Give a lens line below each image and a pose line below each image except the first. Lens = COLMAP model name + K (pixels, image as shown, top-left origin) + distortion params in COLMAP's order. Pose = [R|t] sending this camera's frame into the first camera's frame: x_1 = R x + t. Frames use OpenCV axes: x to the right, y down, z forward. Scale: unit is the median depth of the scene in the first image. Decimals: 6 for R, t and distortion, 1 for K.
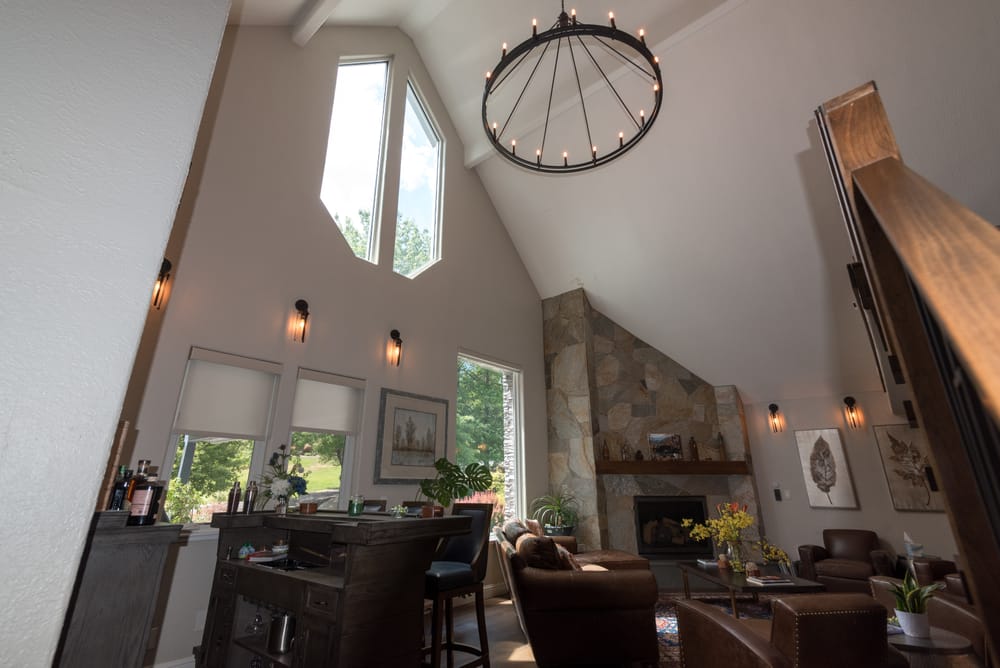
lens RADIAL K [[452.8, 0, 499.9], [0, 452.8, 334.1], [0, 0, 1]] dist [0.003922, 0.000273]
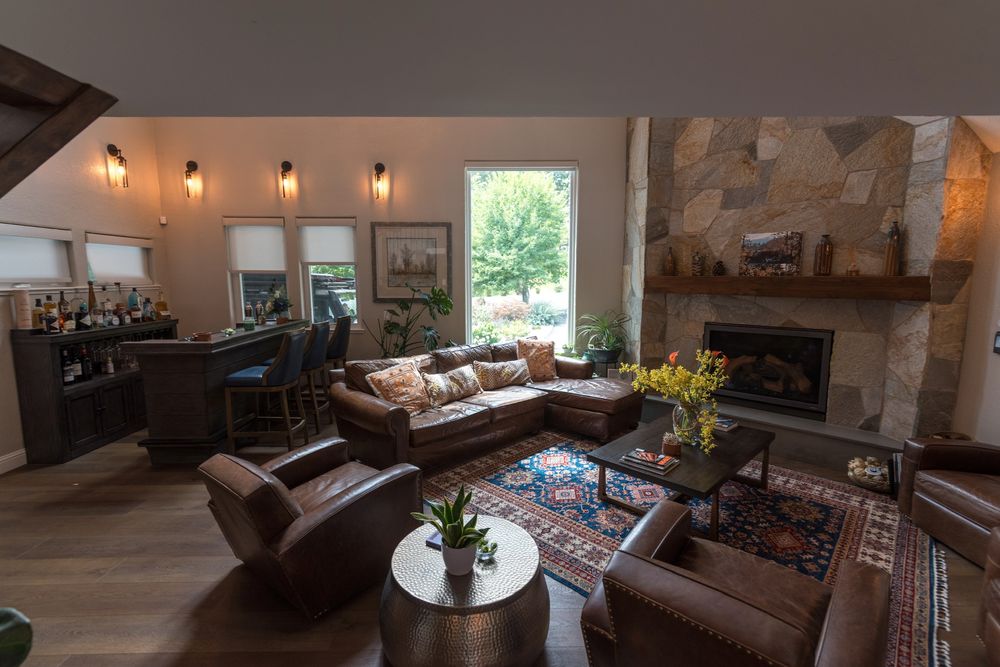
lens RADIAL K [[452.8, 0, 501.6], [0, 452.8, 333.2], [0, 0, 1]] dist [0.003922, 0.000273]
pose [[0.661019, 0.100140, -0.743657, 0.606081], [0.241373, 0.910005, 0.337091, 0.048915], [0.710488, -0.402322, 0.577359, 0.334485]]
